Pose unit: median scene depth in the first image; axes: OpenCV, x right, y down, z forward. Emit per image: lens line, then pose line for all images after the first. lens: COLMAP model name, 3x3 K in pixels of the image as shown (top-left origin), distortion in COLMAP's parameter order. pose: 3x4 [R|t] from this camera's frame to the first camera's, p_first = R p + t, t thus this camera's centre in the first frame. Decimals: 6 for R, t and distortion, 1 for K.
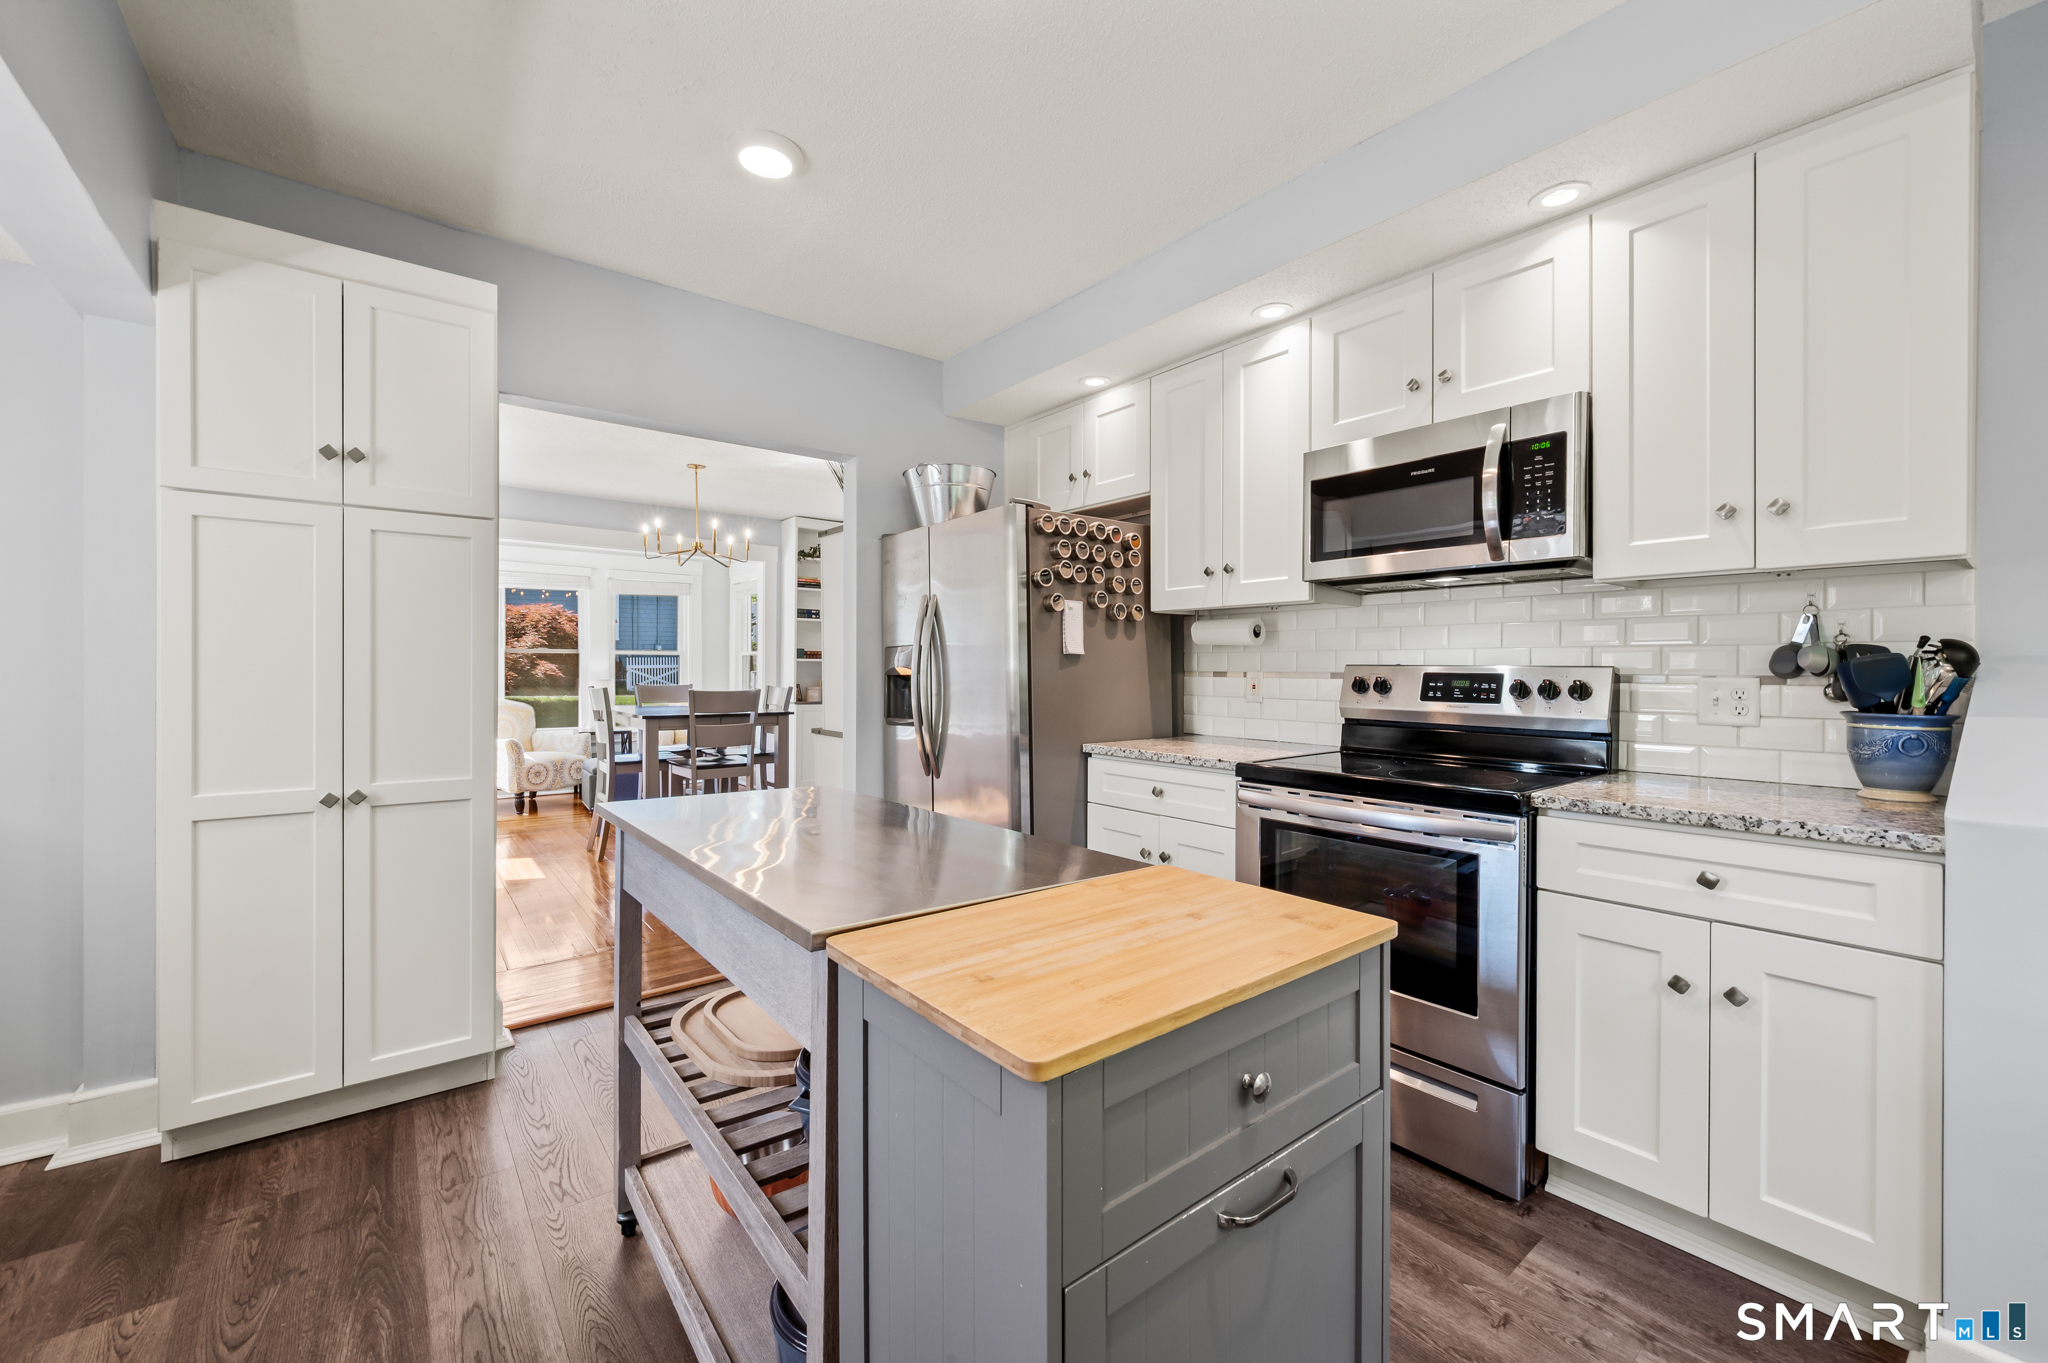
lens RADIAL K [[814.4, 0, 1014.6], [0, 814.4, 673.2], [0, 0, 1]] dist [0.002205, -0.000878]
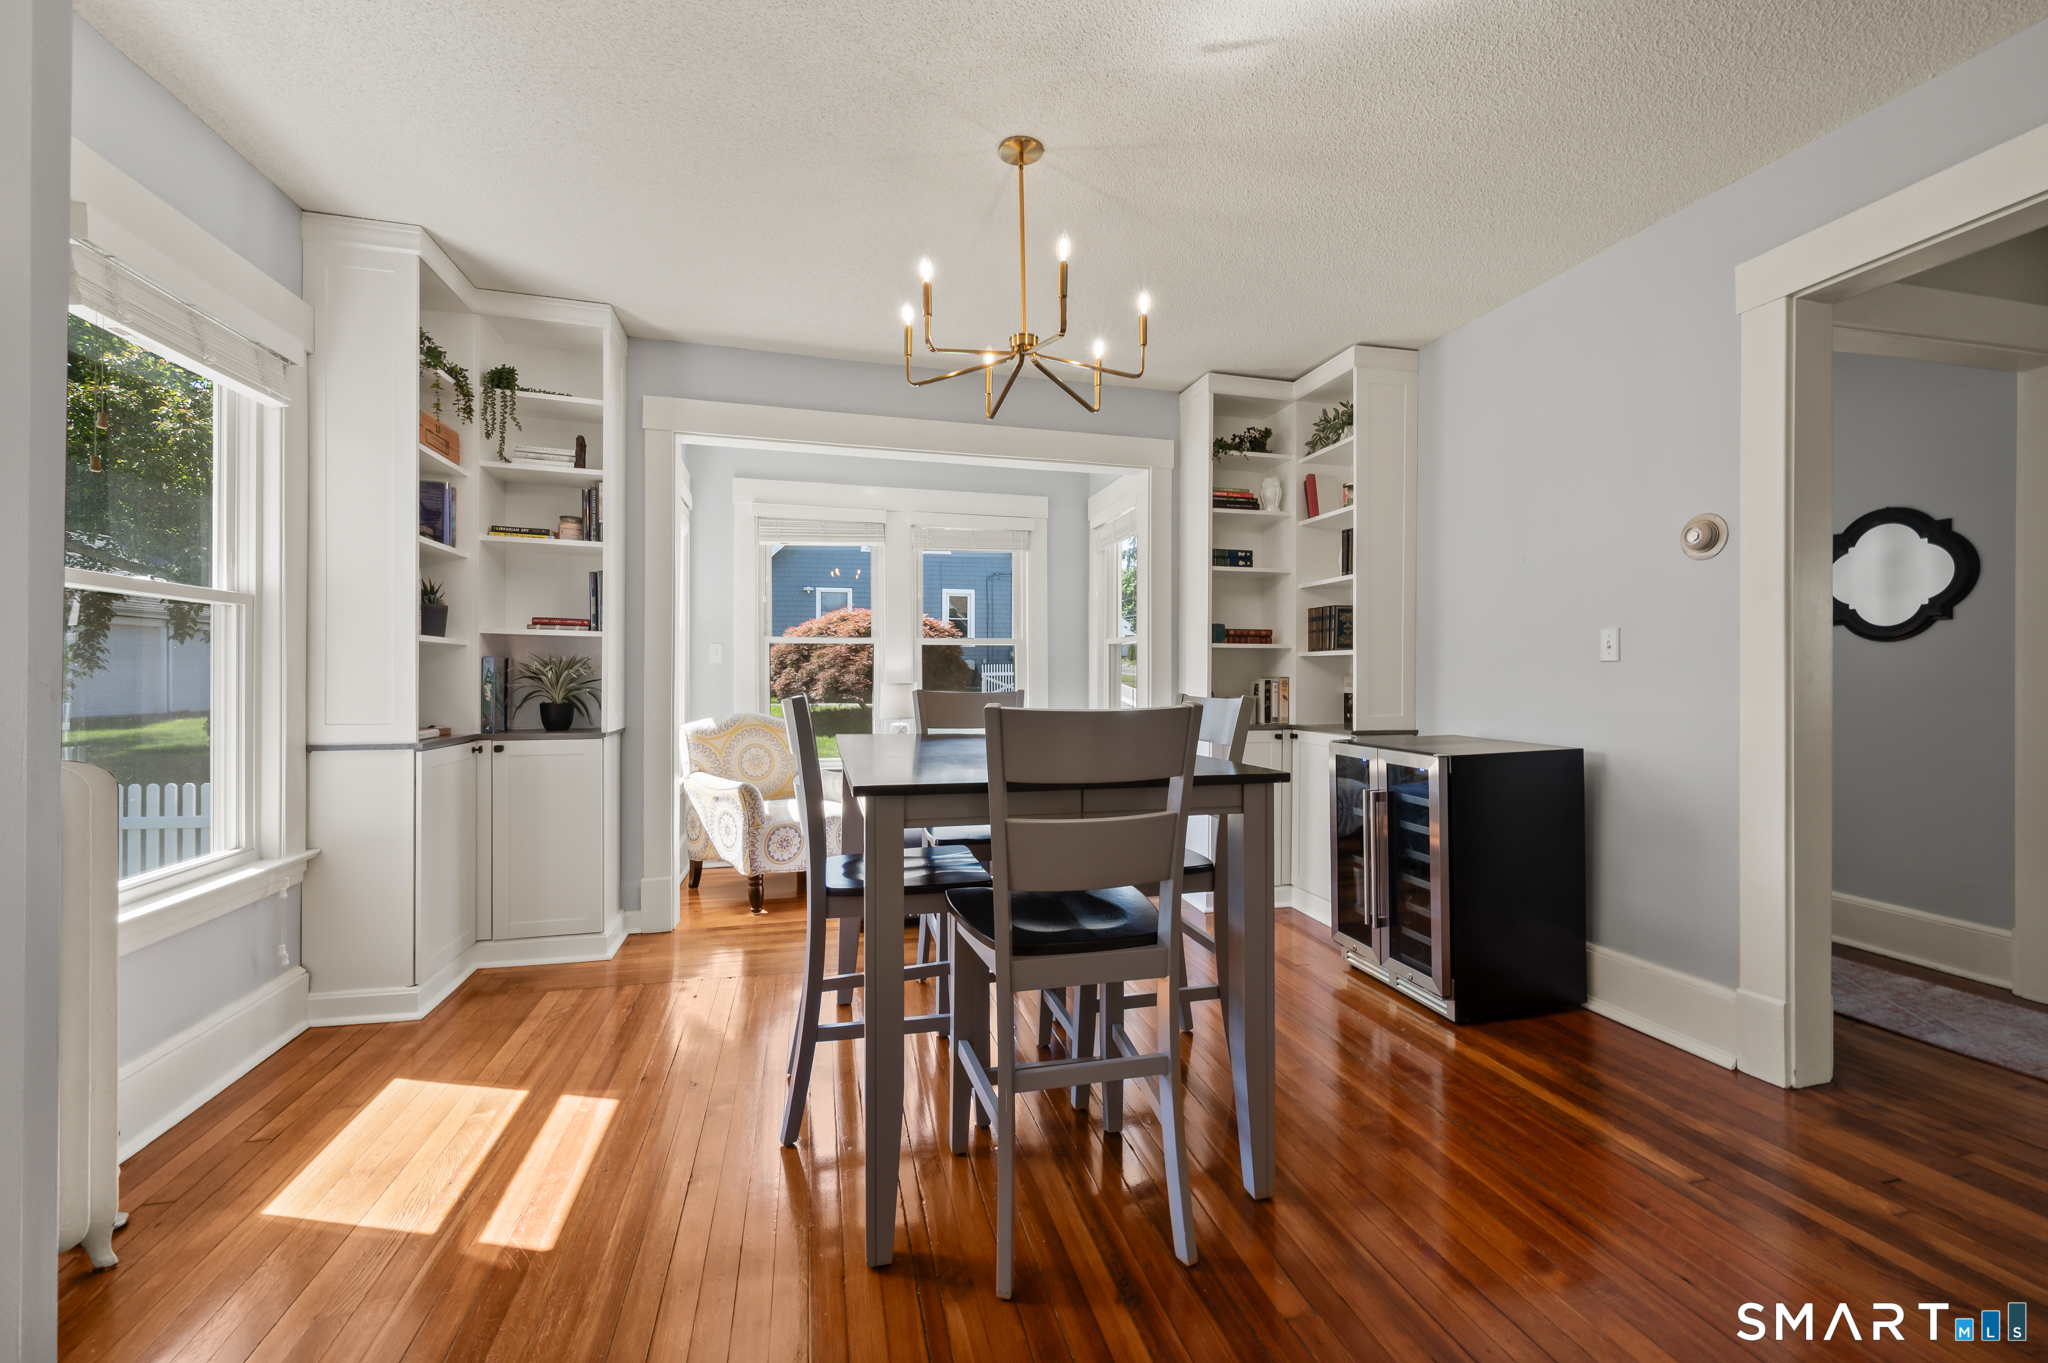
lens RADIAL K [[814.4, 0, 1019.7], [0, 814.4, 678.1], [0, 0, 1]] dist [0.002205, -0.000878]
pose [[0.919428, 0.002035, -0.393254, -0.173224], [-0.004184, 0.999981, -0.004608, 0.007893], [0.393237, 0.005883, 0.919418, 0.463577]]
